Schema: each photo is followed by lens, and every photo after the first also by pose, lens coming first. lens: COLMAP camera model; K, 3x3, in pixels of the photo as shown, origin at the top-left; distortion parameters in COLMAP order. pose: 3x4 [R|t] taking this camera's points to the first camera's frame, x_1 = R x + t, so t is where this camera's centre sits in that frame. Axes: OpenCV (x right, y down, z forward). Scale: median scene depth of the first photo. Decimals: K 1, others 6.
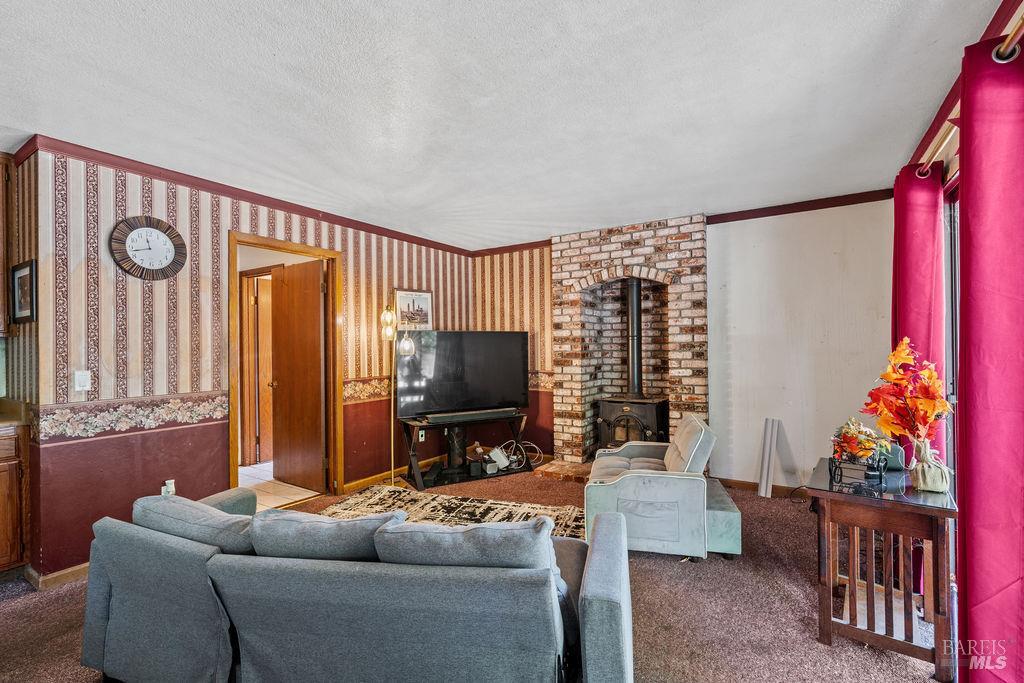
lens RADIAL K [[467.3, 0, 507.4], [0, 467.3, 343.6], [0, 0, 1]] dist [-0.010483, 0.002377]
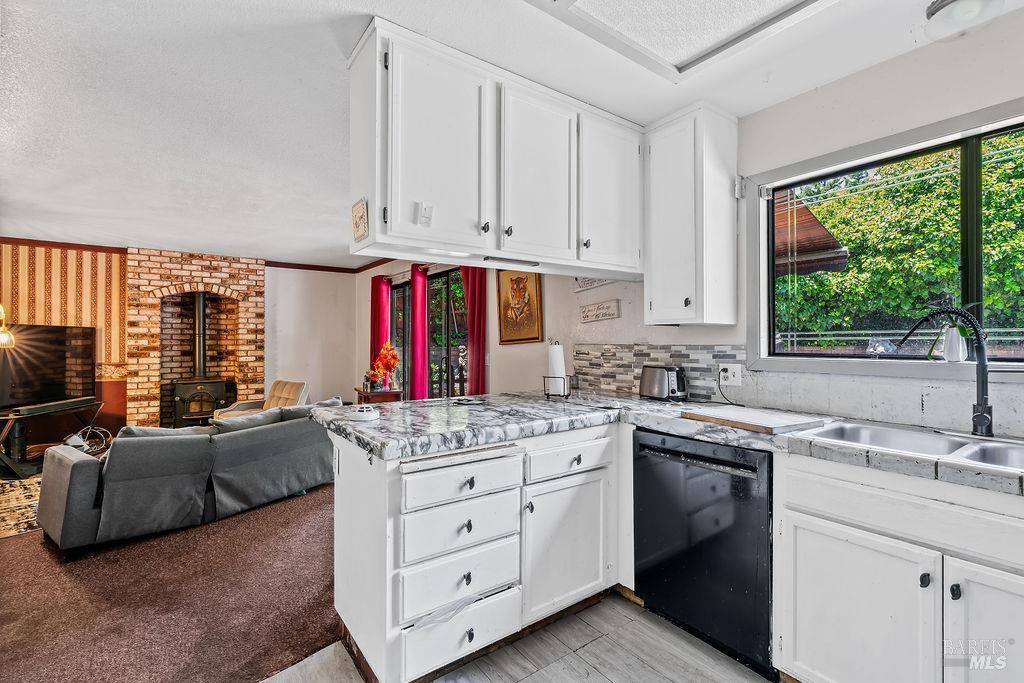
lens RADIAL K [[467.3, 0, 511.1], [0, 467.3, 340.3], [0, 0, 1]] dist [-0.010483, 0.002377]
pose [[0.361635, 0.012021, 0.932242, -0.671221], [-0.009111, 0.999915, -0.009359, 0.006108], [-0.932275, -0.005109, 0.361714, -0.329044]]
